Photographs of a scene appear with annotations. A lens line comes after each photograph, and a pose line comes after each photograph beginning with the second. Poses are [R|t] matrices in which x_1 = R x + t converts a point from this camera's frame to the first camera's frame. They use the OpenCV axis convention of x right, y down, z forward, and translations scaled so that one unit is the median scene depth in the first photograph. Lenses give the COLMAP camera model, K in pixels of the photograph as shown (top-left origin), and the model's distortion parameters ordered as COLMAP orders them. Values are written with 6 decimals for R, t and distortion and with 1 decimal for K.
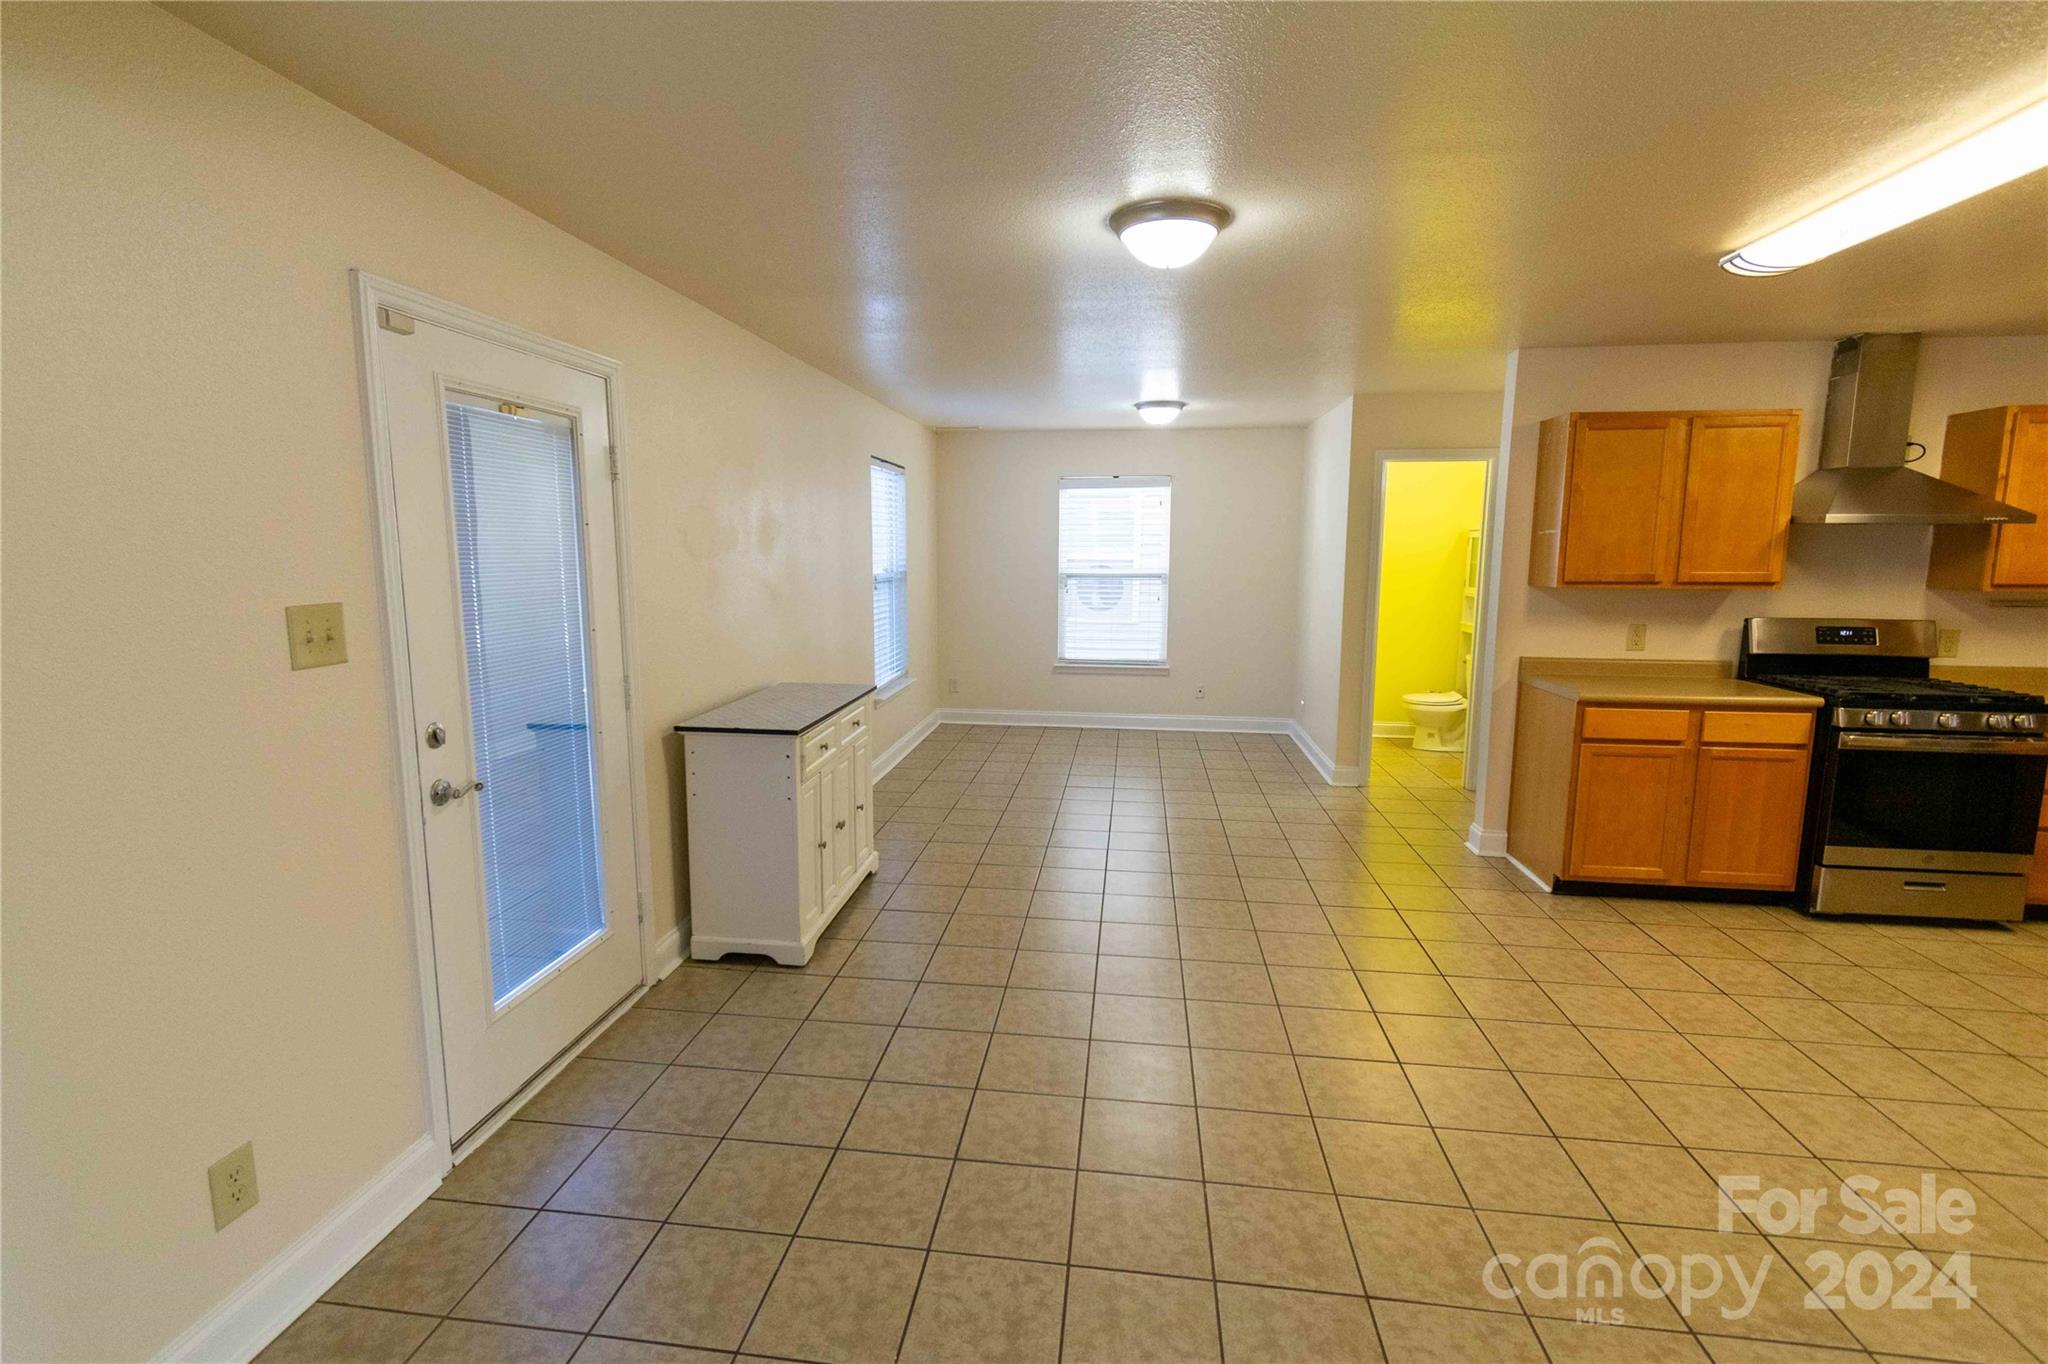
lens RADIAL K [[931.2, 0, 1013.9], [0, 931.2, 672.9], [0, 0, 1]] dist [0.003822, -0.000585]
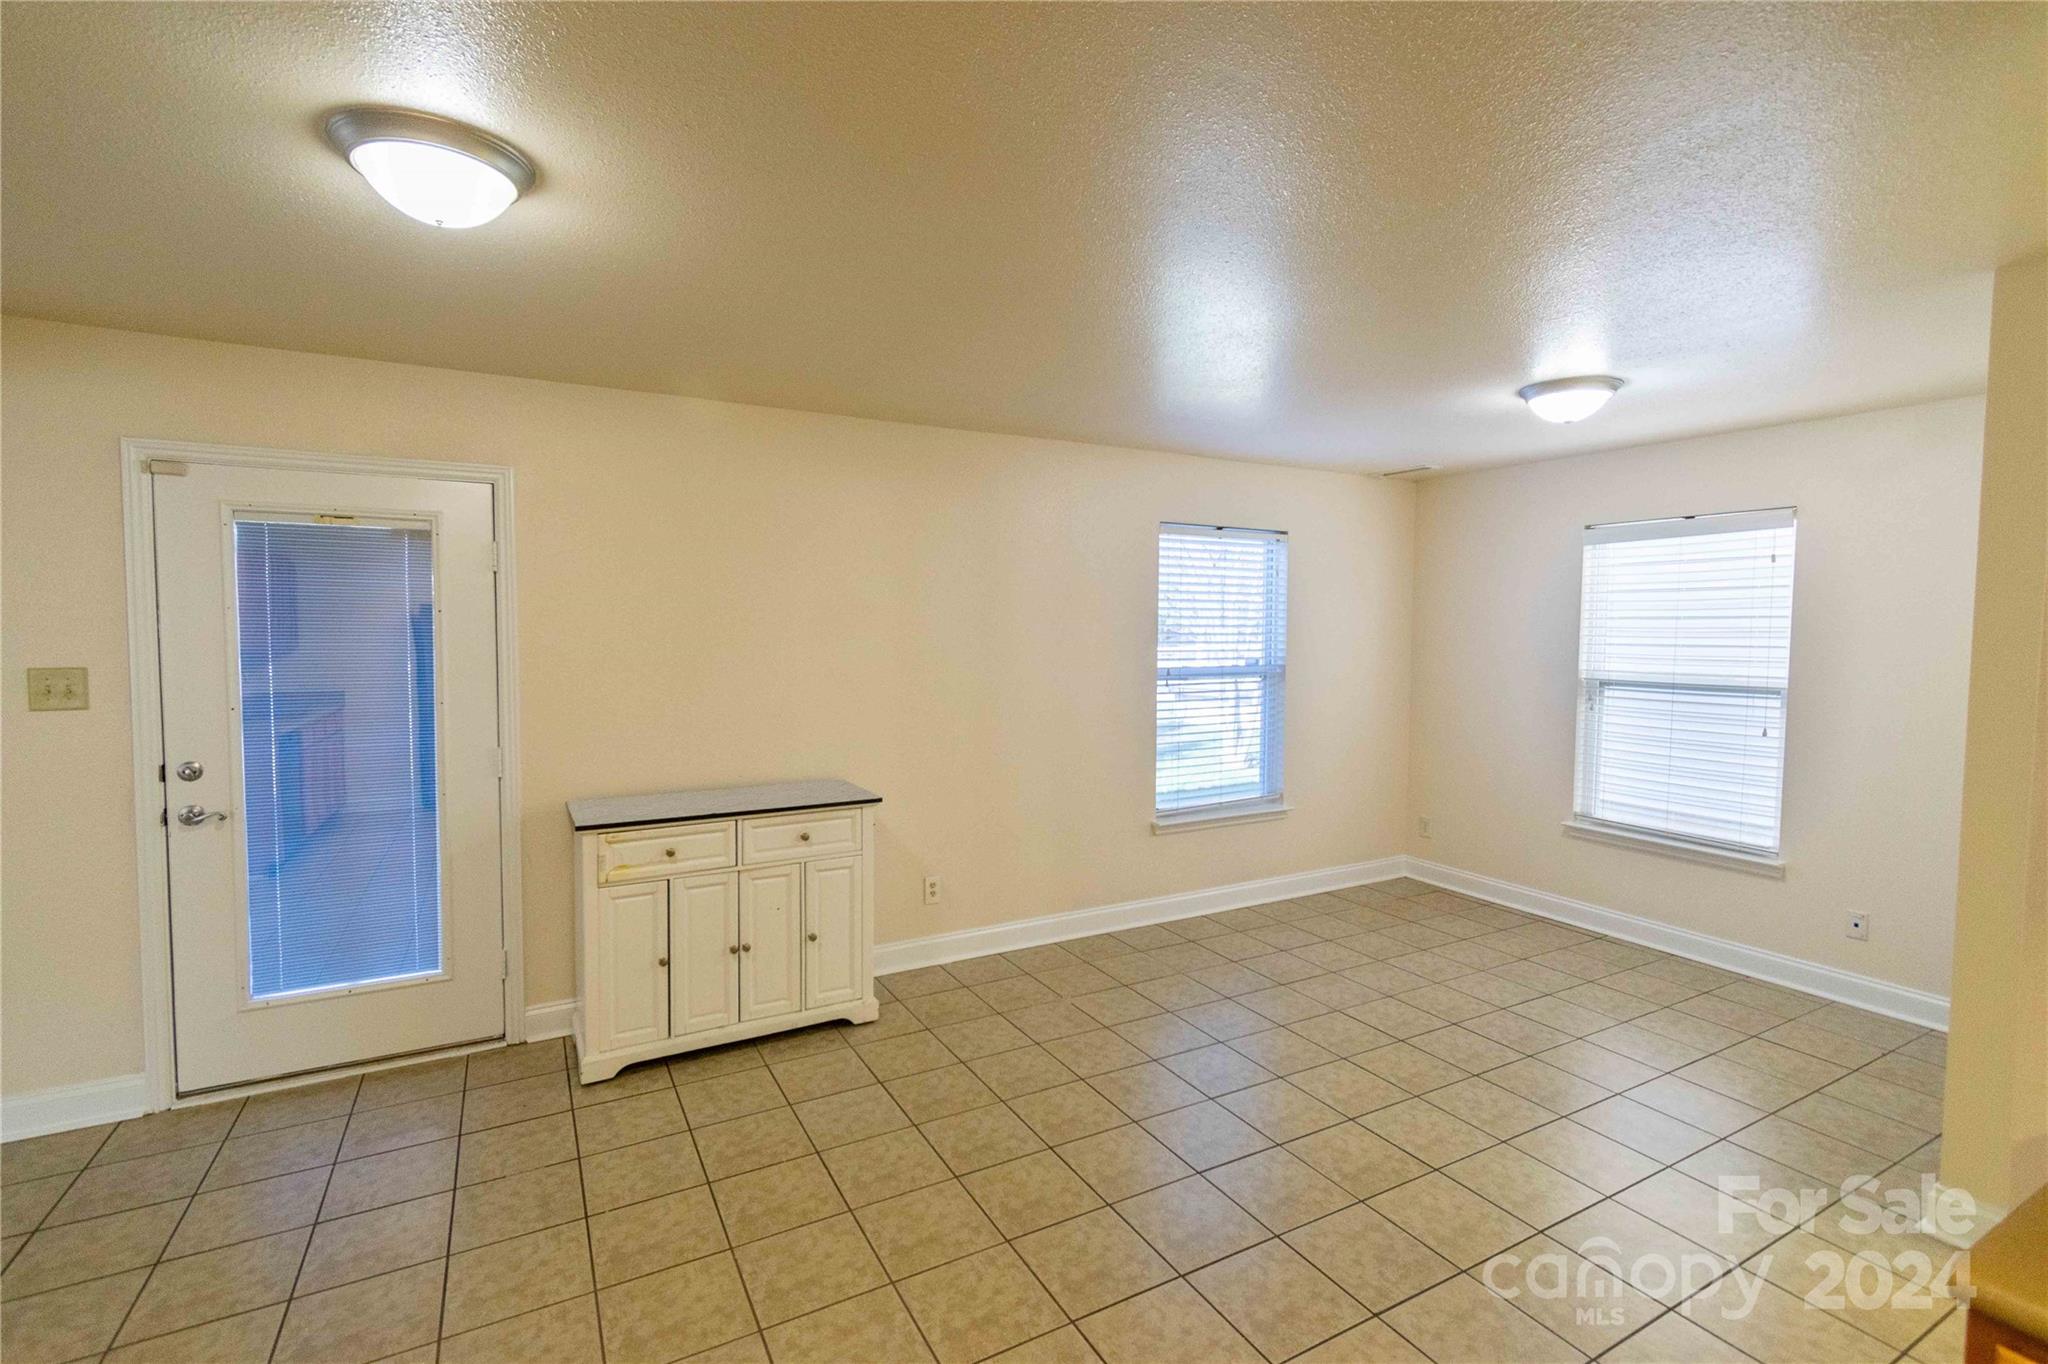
lens RADIAL K [[931.2, 0, 1013.9], [0, 931.2, 672.9], [0, 0, 1]] dist [0.003822, -0.000585]
pose [[0.596135, 0.043096, -0.801727, 0.491769], [-0.114315, 0.992941, -0.031626, -0.070990], [0.794704, 0.110503, 0.596854, 0.490141]]
